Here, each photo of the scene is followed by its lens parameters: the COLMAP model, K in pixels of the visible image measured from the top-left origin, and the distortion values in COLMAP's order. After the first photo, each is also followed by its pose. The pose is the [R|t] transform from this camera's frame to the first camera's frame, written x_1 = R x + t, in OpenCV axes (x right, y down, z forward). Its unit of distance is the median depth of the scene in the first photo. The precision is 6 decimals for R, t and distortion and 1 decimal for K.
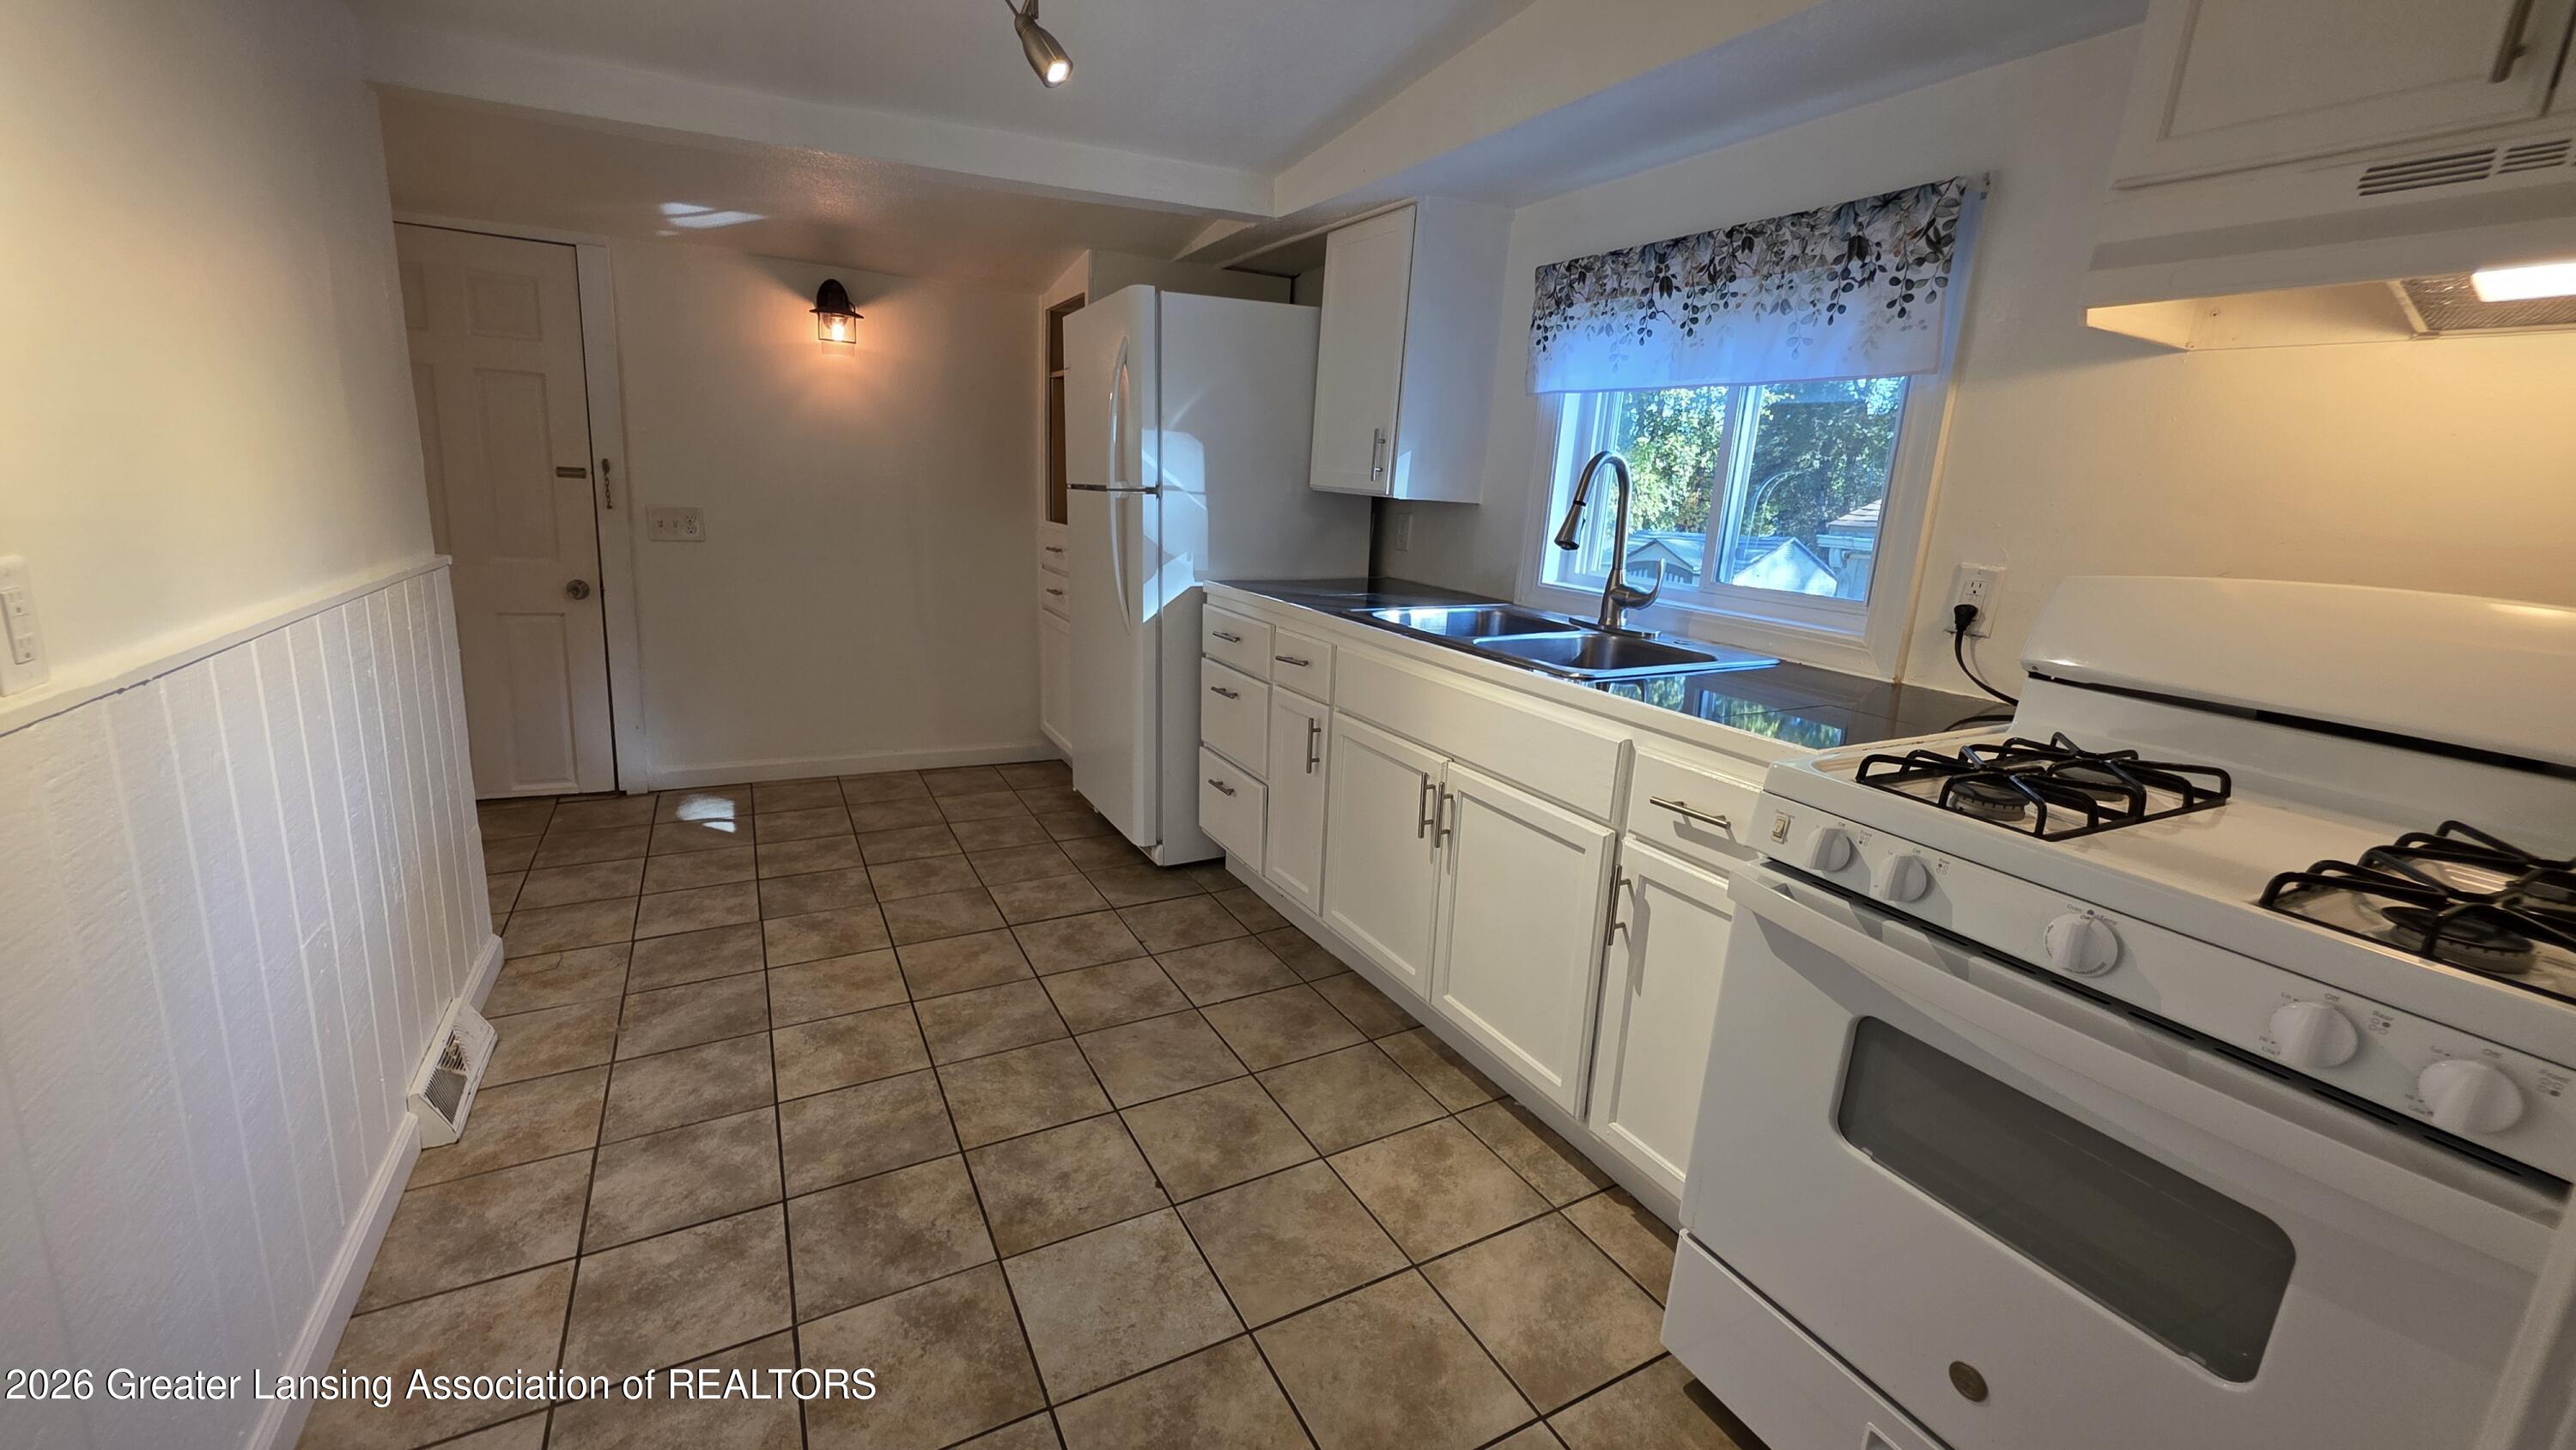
lens RADIAL K [[1037.6, 0, 1264.4], [0, 1037.6, 707.4], [0, 0, 1]] dist [0.000403, -0.000449]
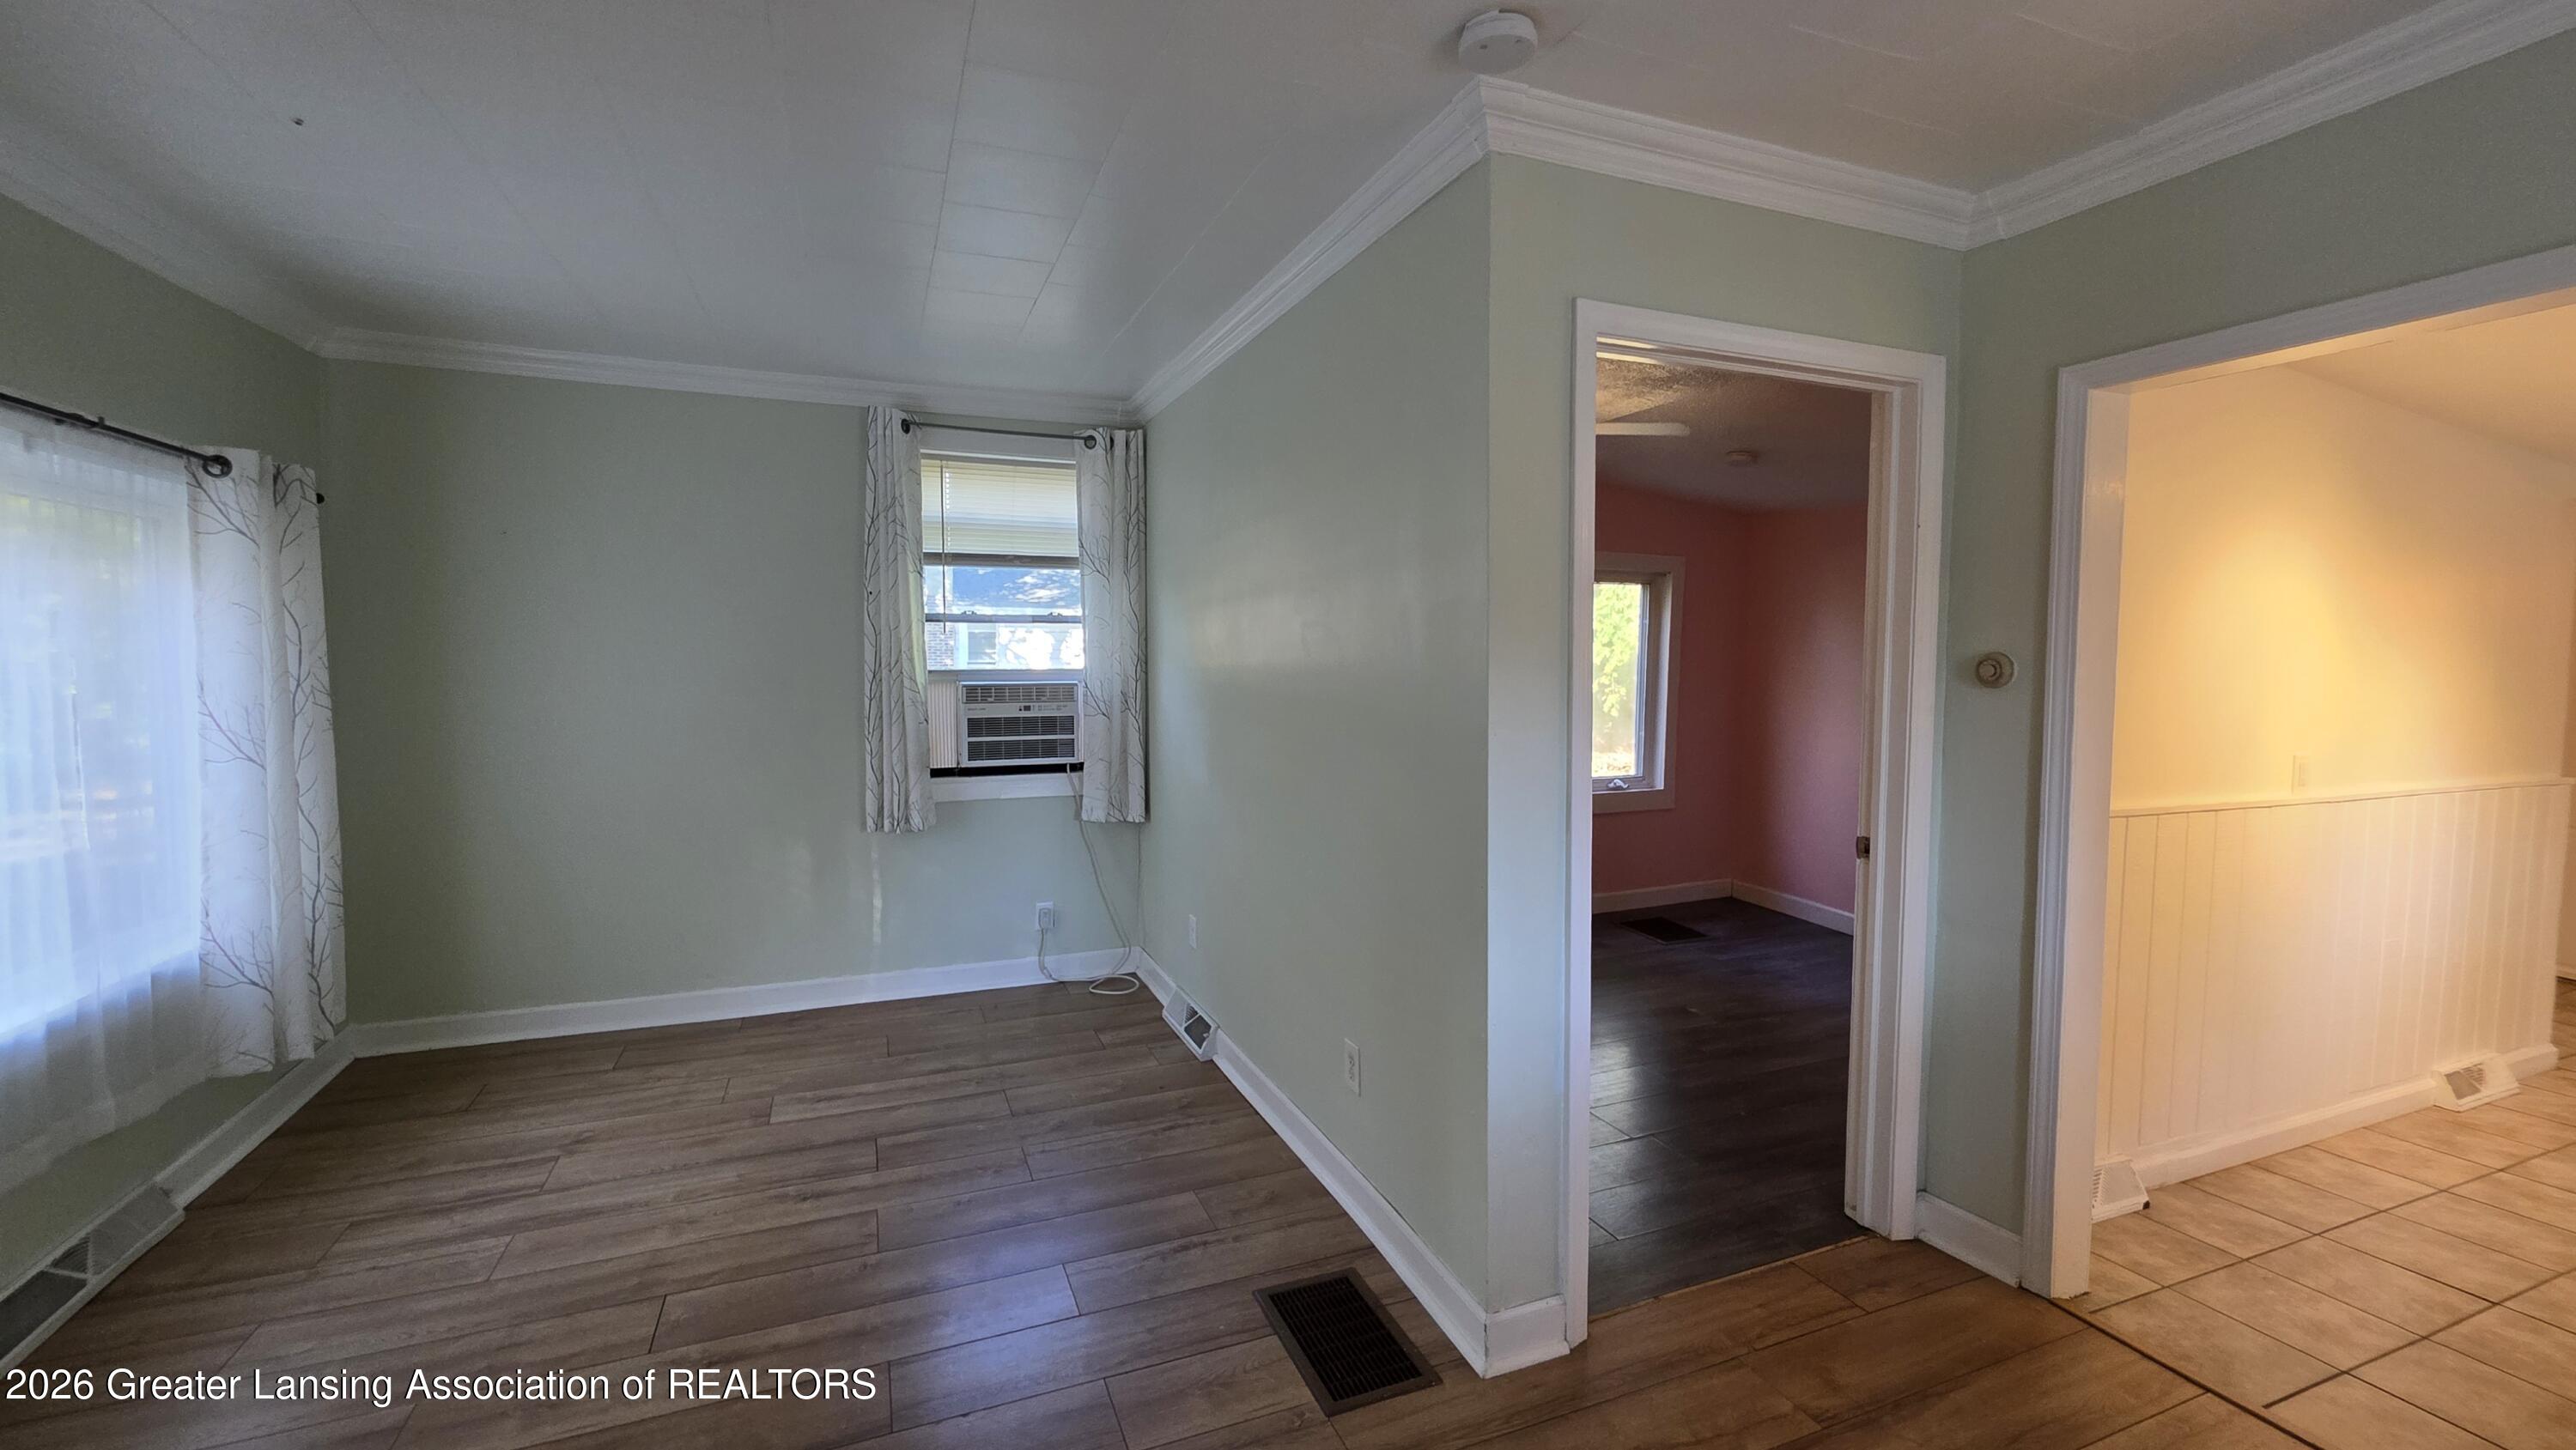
lens RADIAL K [[1037.6, 0, 1275.6], [0, 1037.6, 707.6], [0, 0, 1]] dist [0.000403, -0.000449]
pose [[-0.091398, 0.008367, -0.995779, 0.976388], [-0.227349, 0.973380, 0.029046, 0.152793], [0.969515, 0.229045, -0.087063, -0.790638]]
